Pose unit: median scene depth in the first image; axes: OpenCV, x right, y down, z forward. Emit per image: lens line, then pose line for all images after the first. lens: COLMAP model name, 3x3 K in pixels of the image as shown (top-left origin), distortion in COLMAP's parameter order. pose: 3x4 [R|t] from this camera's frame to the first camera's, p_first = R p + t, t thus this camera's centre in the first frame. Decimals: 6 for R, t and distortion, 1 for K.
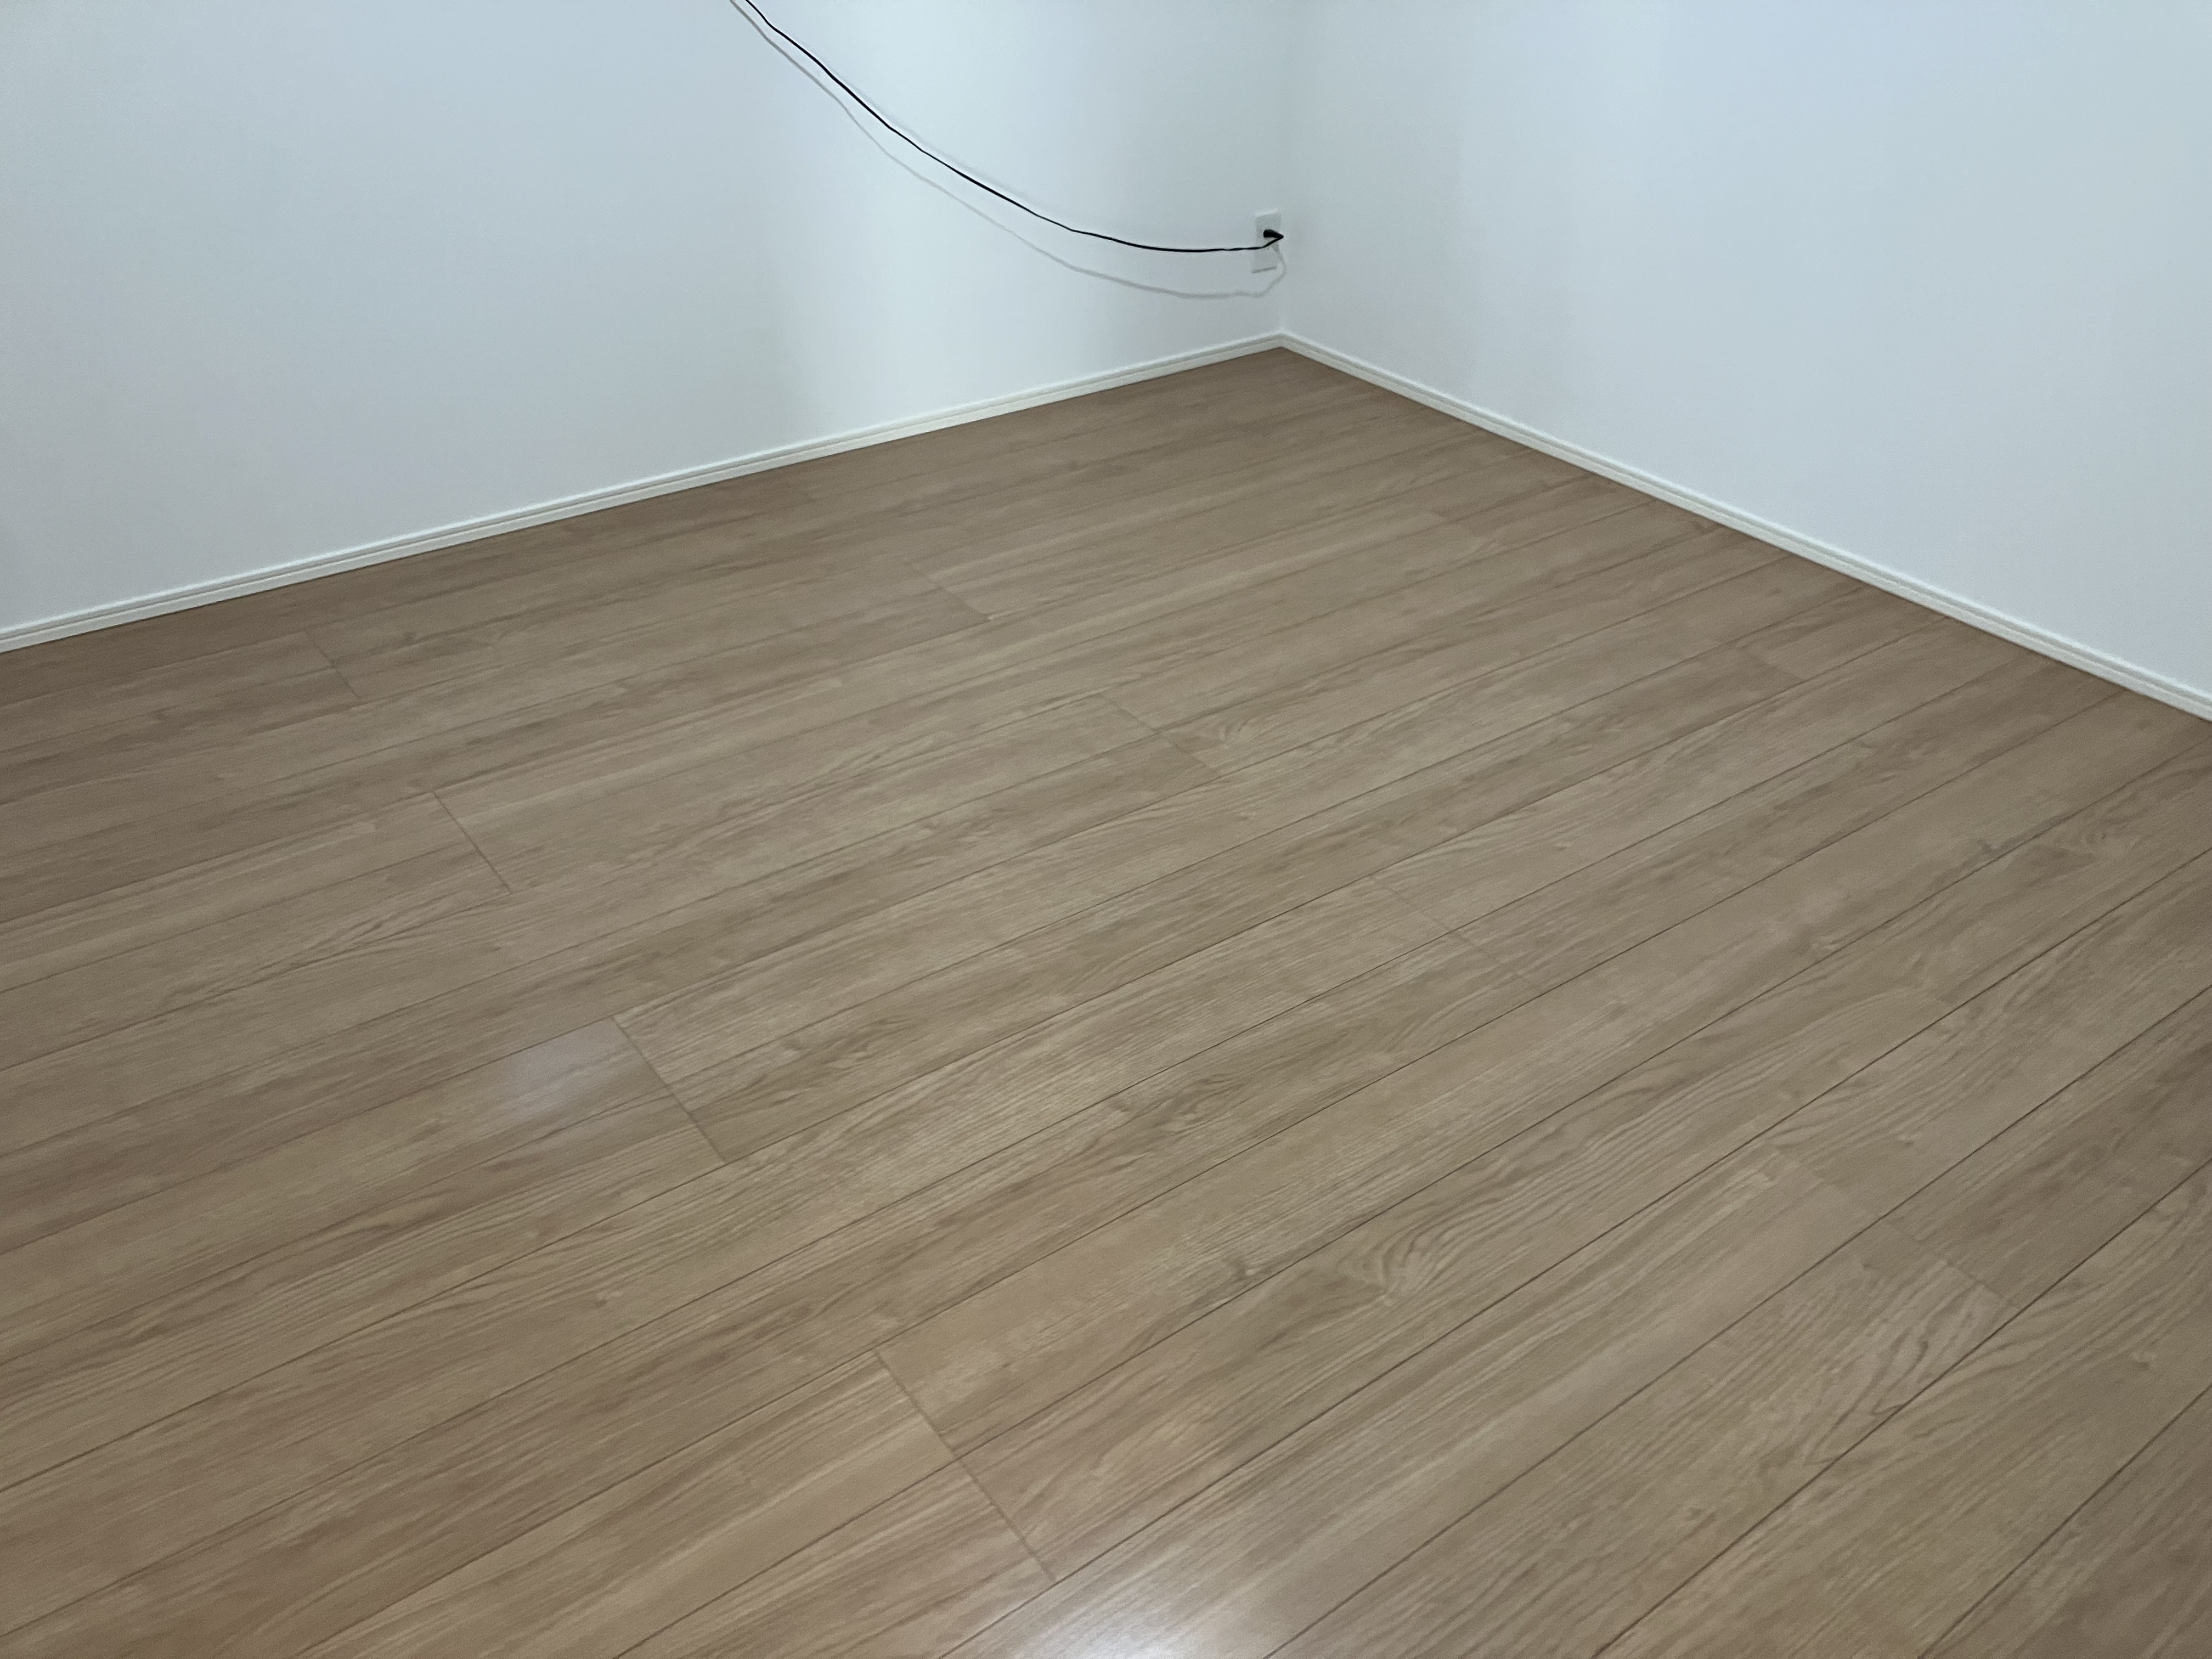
lens RADIAL K [[1779.9, 0, 1093.2], [0, 1779.9, 830.1], [0, 0, 1]] dist [0.022940, -0.028943]
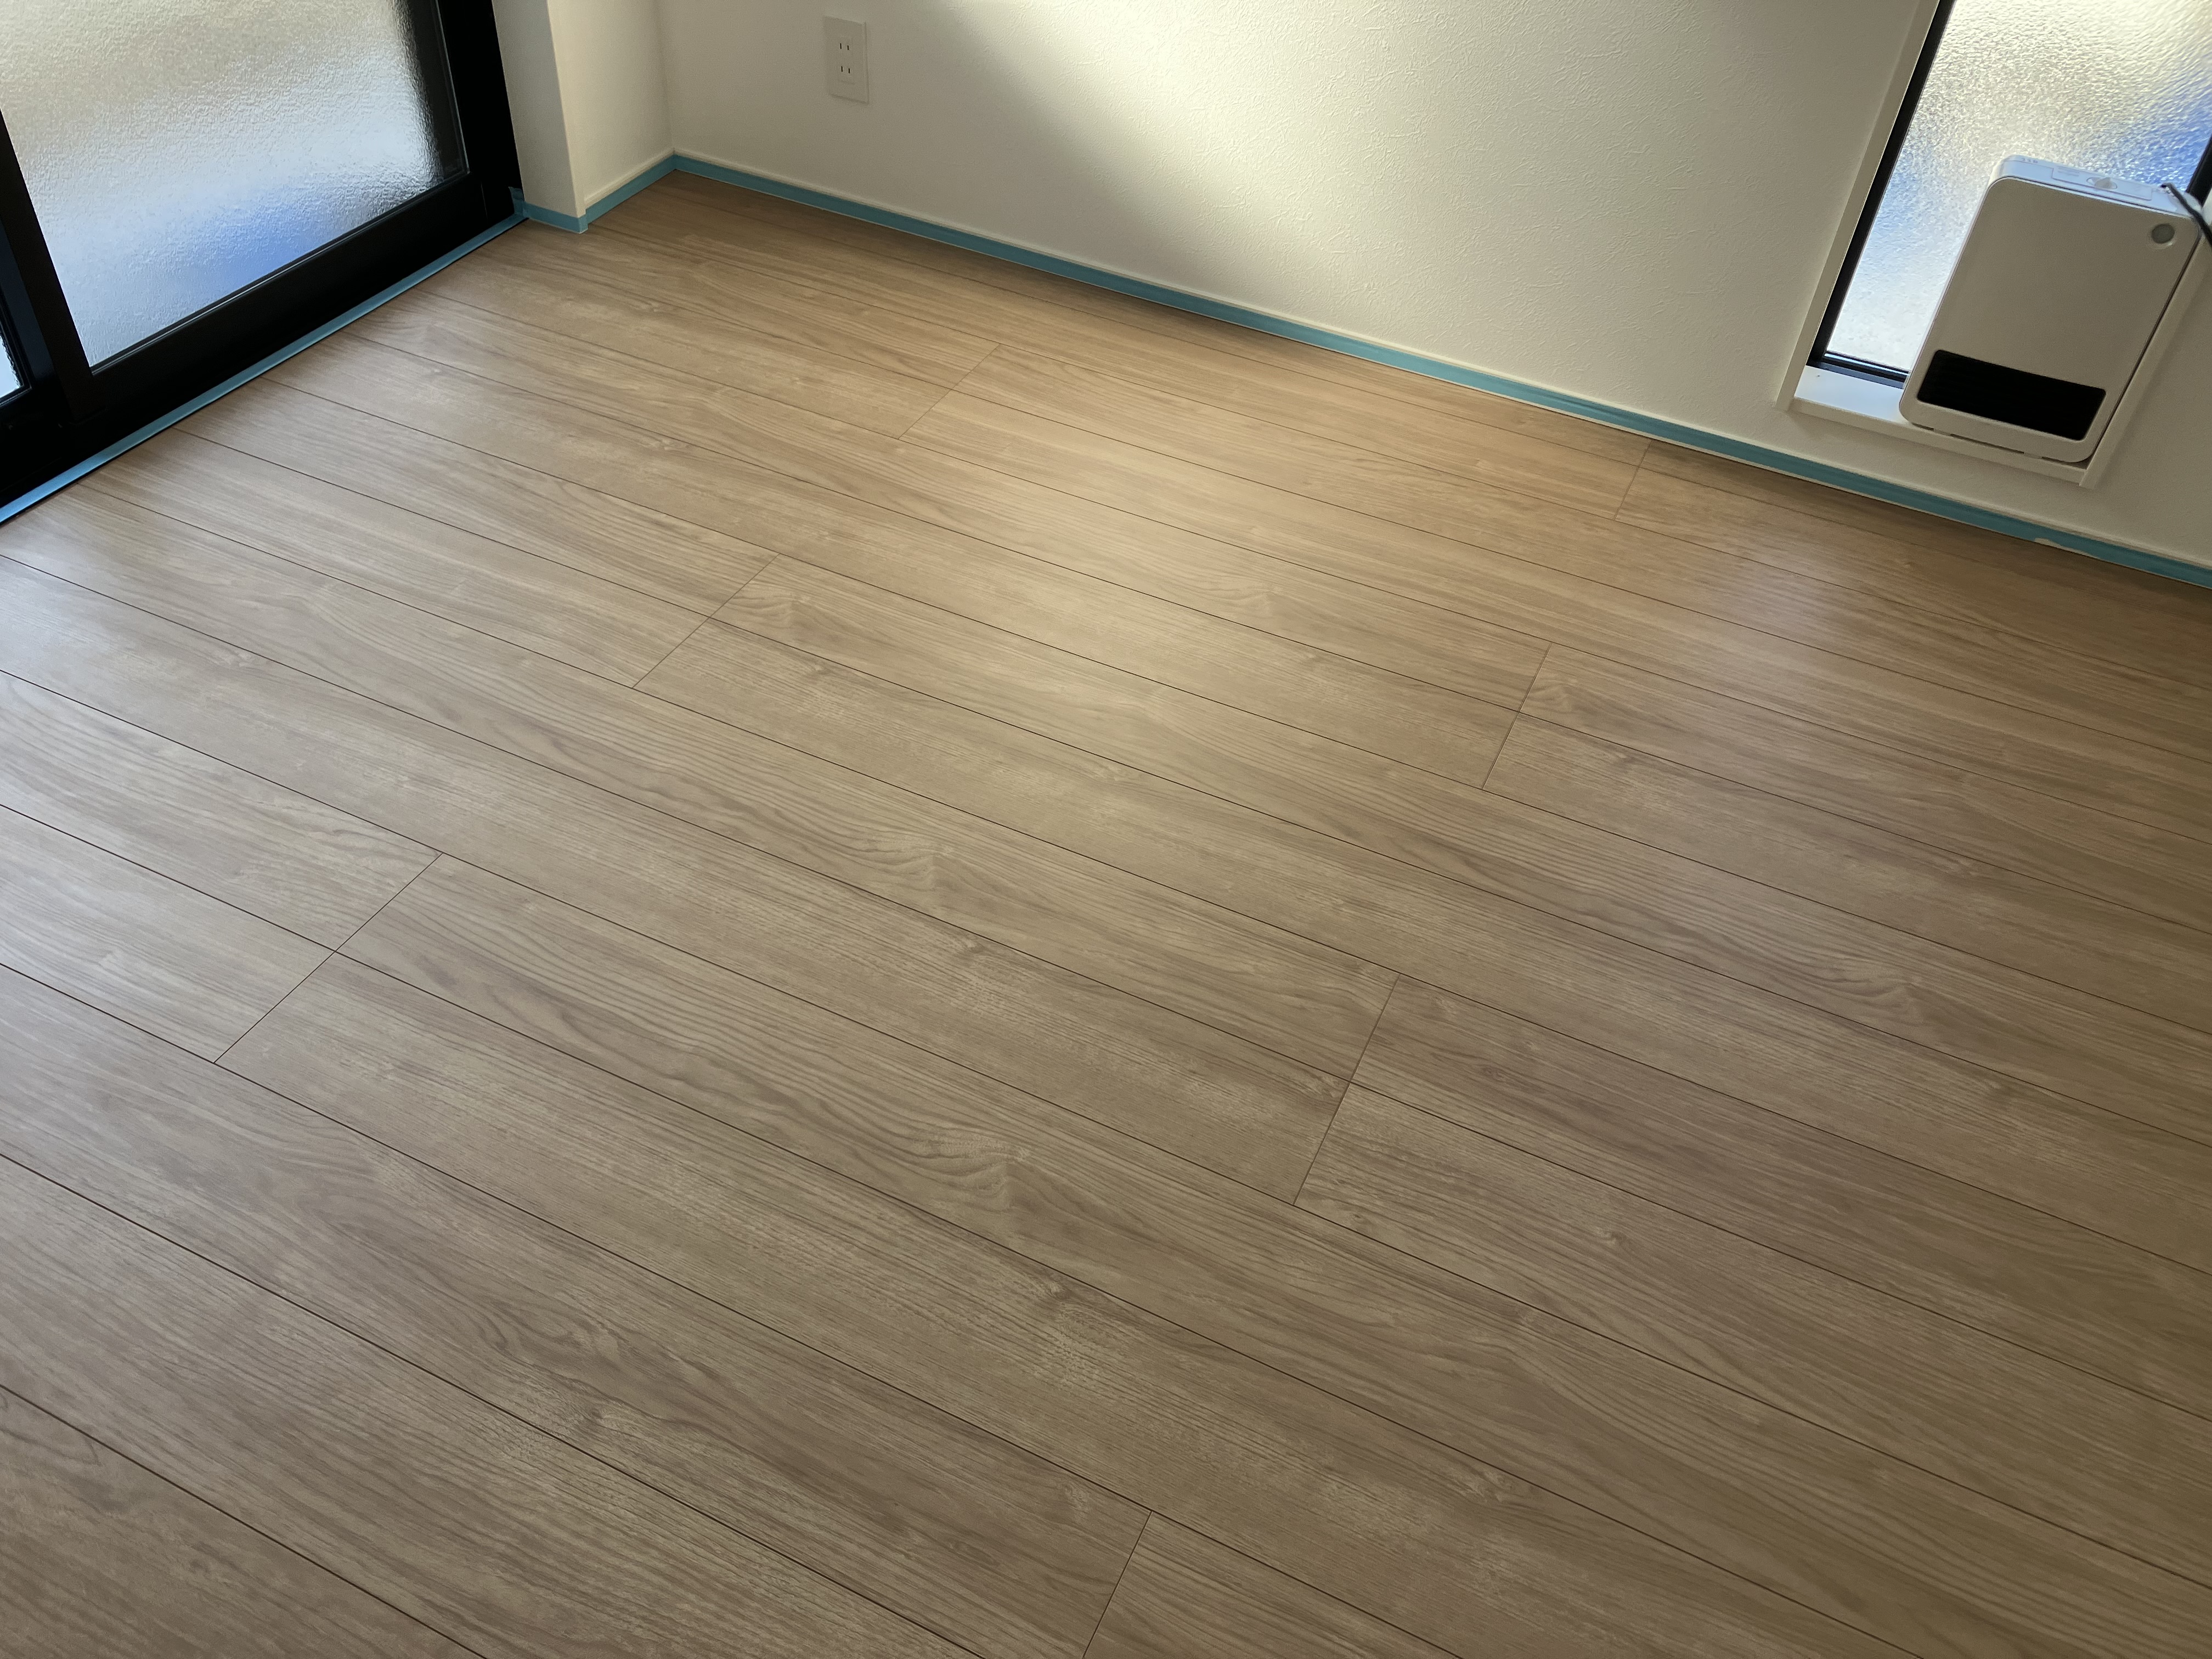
lens RADIAL K [[1779.9, 0, 1105.6], [0, 1779.9, 801.0], [0, 0, 1]] dist [0.022940, -0.028943]
pose [[-0.491074, -0.620693, 0.611217, -0.362893], [0.415244, 0.450010, 0.790609, -0.428428], [-0.765780, 0.642052, 0.036751, 0.659958]]
